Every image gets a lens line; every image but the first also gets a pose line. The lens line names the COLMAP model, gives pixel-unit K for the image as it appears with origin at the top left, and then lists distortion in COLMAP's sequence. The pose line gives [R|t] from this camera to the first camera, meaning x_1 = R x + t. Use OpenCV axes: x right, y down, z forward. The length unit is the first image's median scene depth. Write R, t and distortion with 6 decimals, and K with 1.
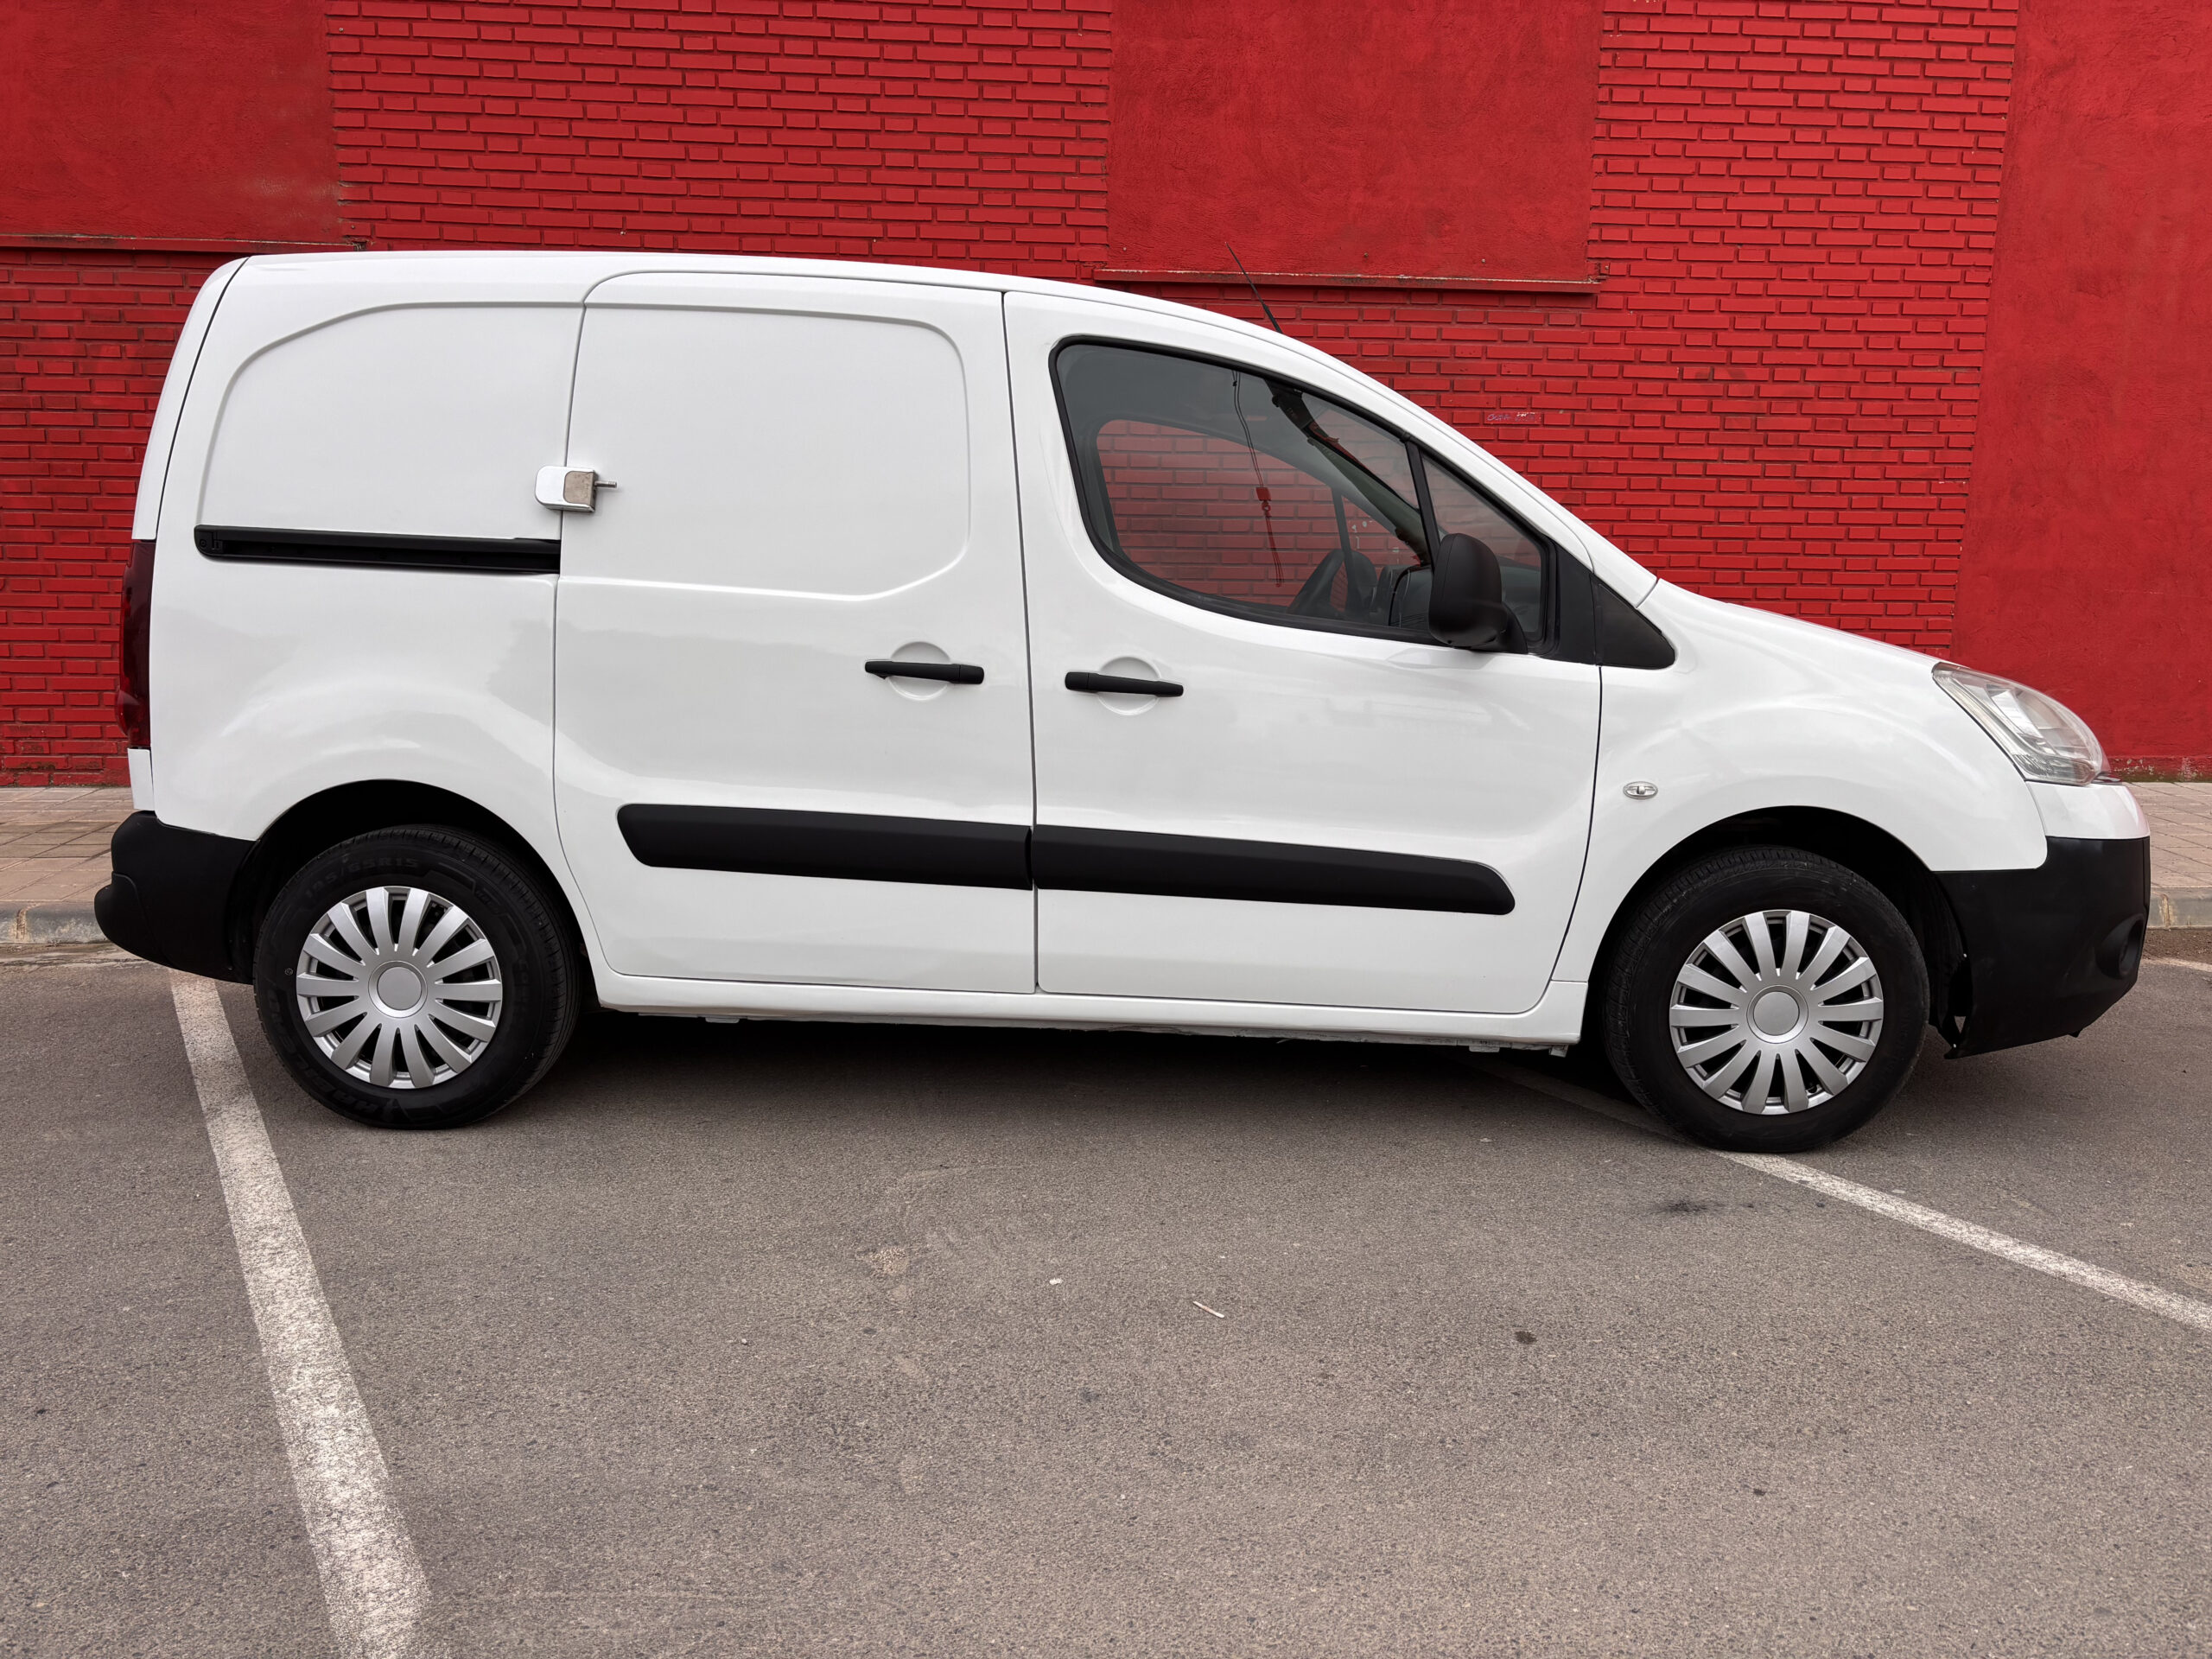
lens RADIAL K [[1654.5, 0, 1113.0], [0, 1654.5, 811.5], [0, 0, 1]] dist [0.069390, -0.077368]
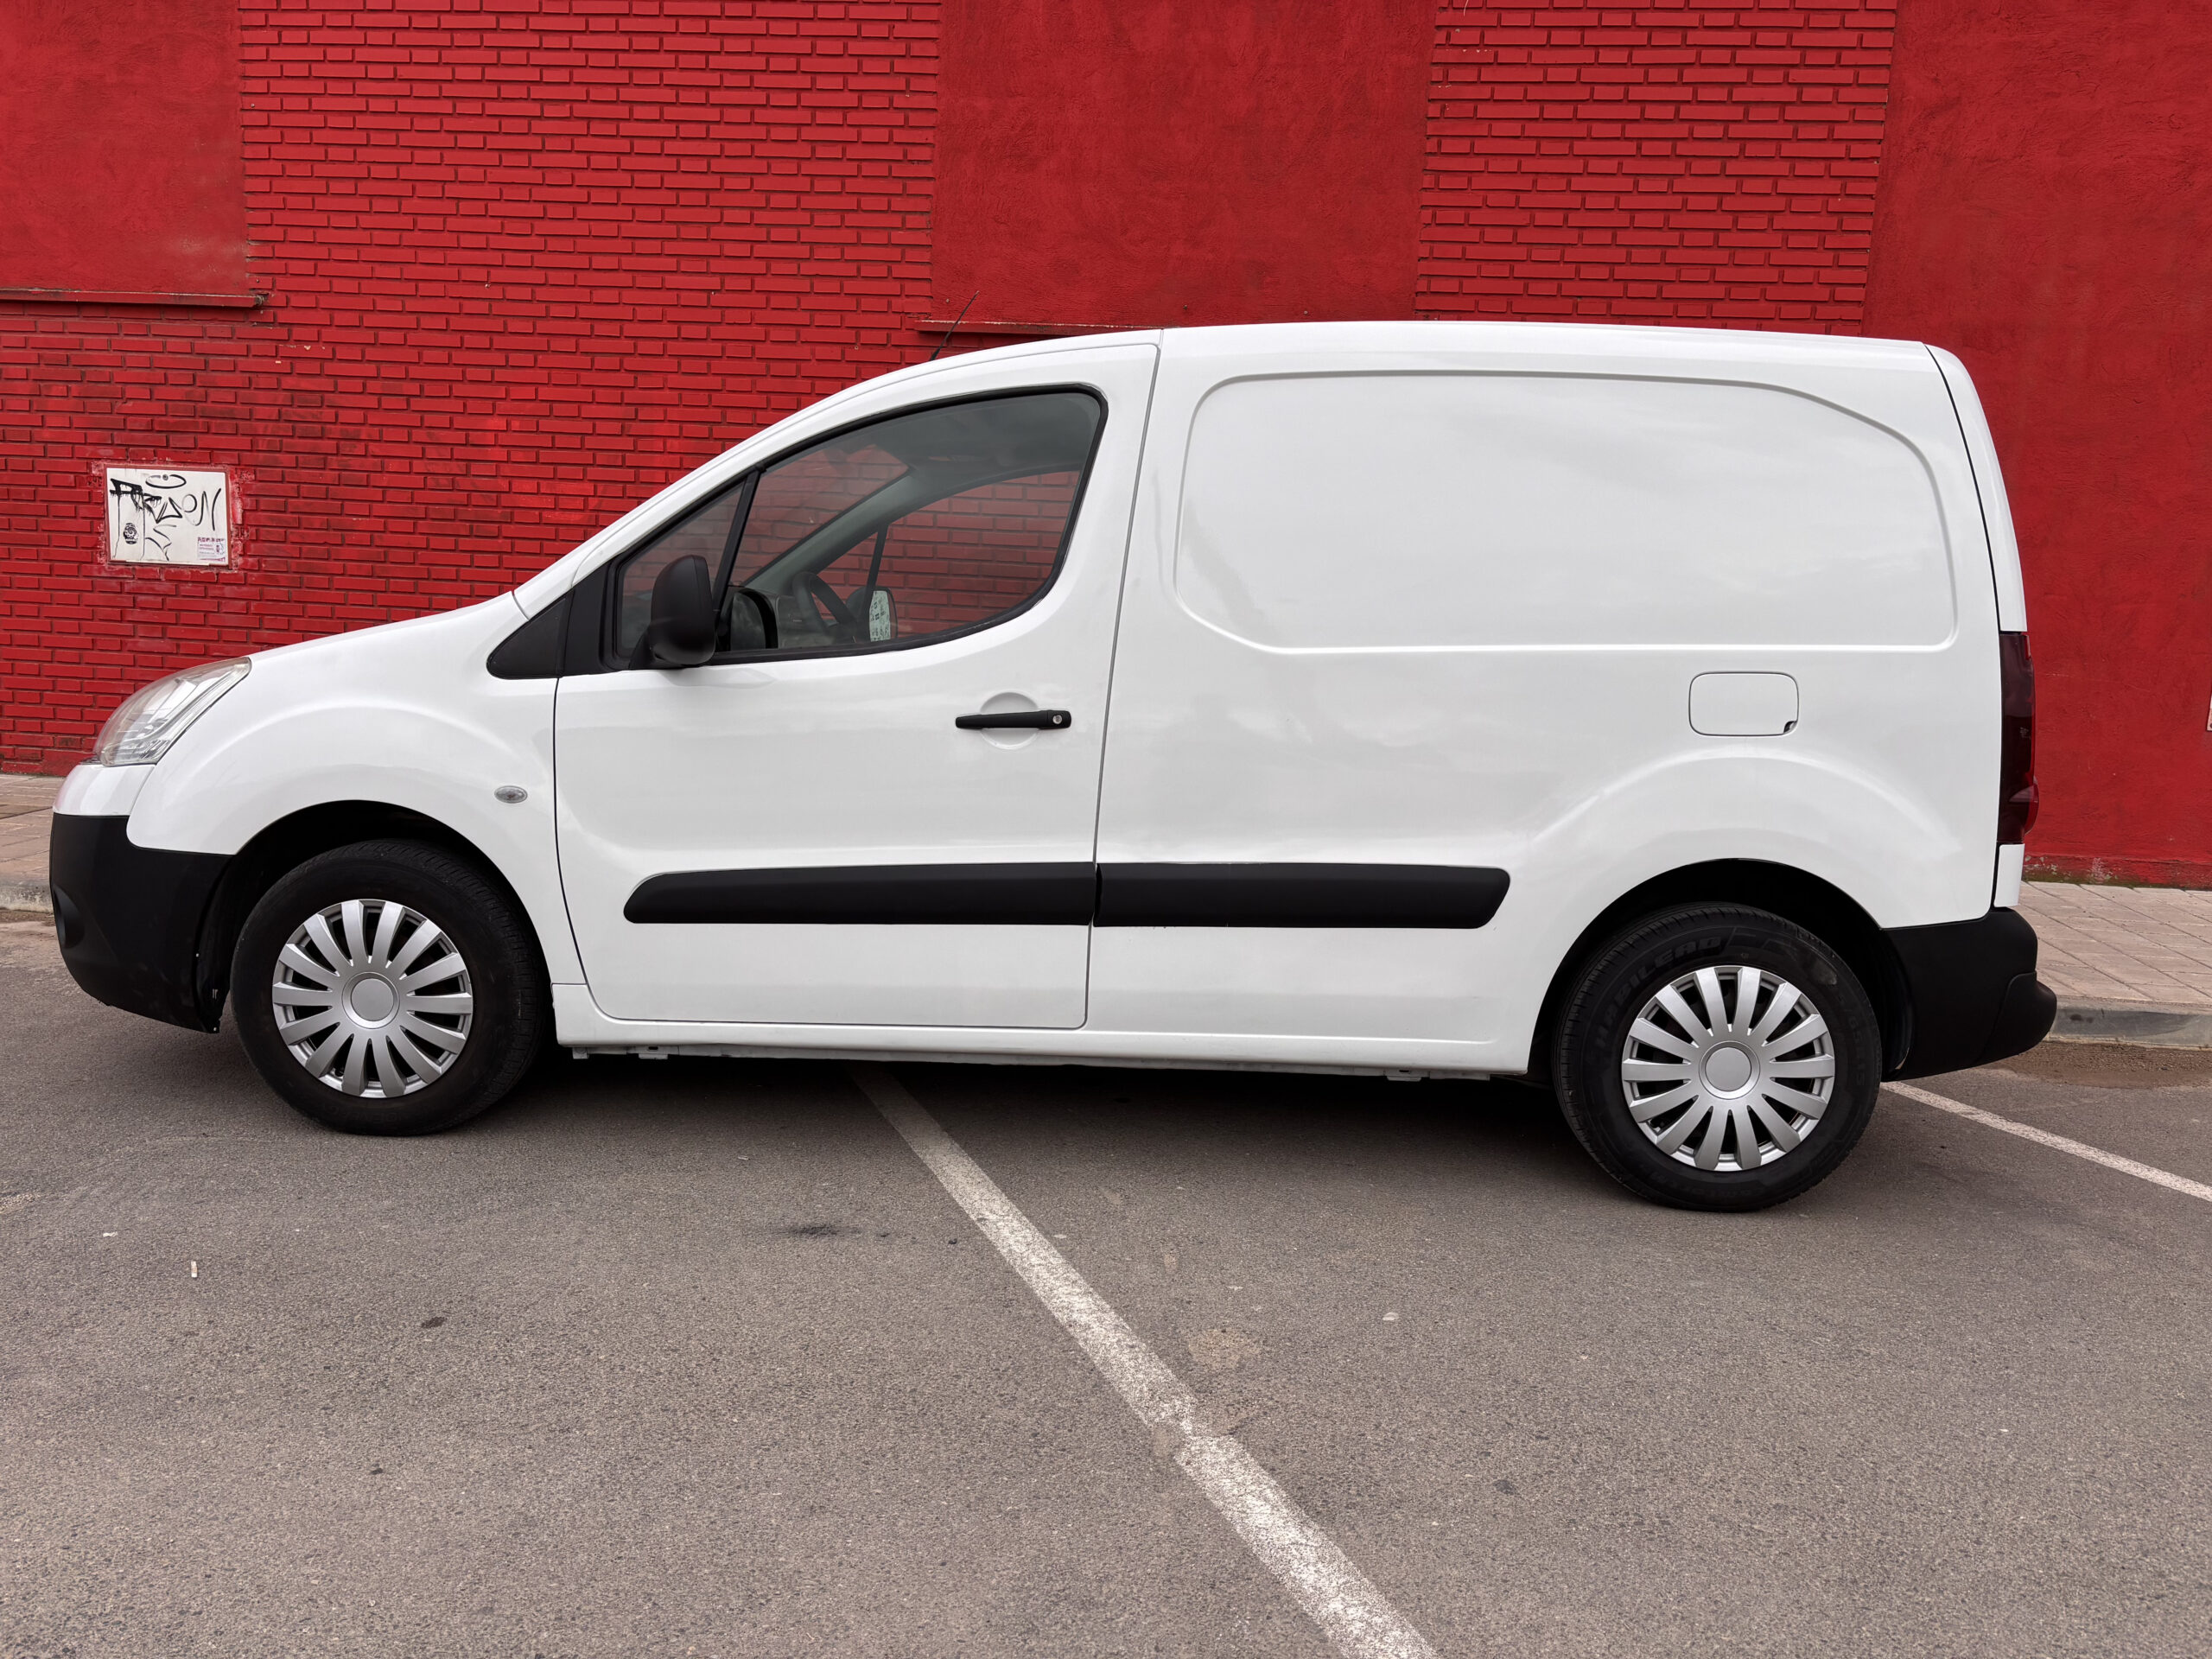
lens RADIAL K [[1654.5, 0, 1108.7], [0, 1654.5, 822.2], [0, 0, 1]] dist [0.069390, -0.077368]
pose [[0.983336, 0.053385, -0.173783, 0.296382], [-0.058789, 0.997929, -0.026094, 0.003964], [0.172030, 0.035875, 0.984438, 0.017911]]
